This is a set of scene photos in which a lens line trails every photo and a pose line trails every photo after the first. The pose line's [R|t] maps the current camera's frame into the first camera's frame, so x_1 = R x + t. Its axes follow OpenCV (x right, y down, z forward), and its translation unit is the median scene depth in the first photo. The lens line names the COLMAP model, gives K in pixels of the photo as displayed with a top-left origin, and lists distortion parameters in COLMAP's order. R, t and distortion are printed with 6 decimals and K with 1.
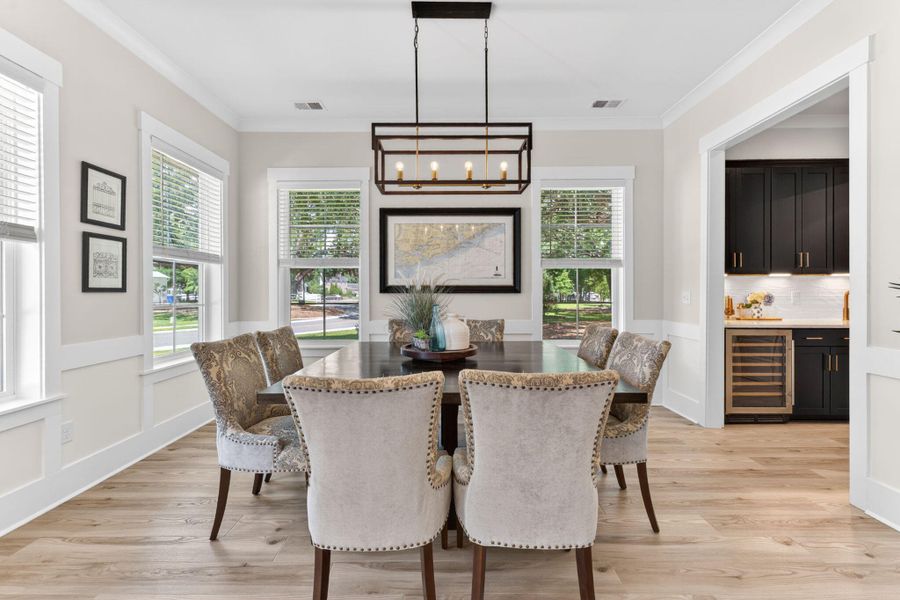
lens RADIAL K [[378.1, 0, 442.3], [0, 378.1, 293.2], [0, 0, 1]] dist [0.001743, 0.001106]
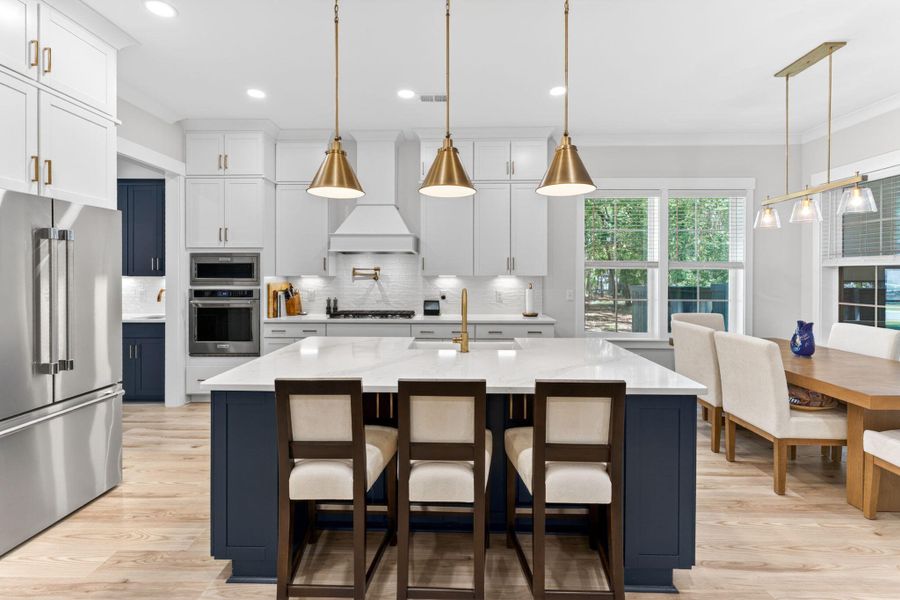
lens RADIAL K [[378.1, 0, 454.3], [0, 378.1, 276.5], [0, 0, 1]] dist [0.001743, 0.001106]
pose [[0.999953, 0.002041, -0.009501, 3.004499], [-0.002017, 0.999995, 0.002517, -0.081537], [0.009506, -0.002498, 0.999952, -0.247951]]
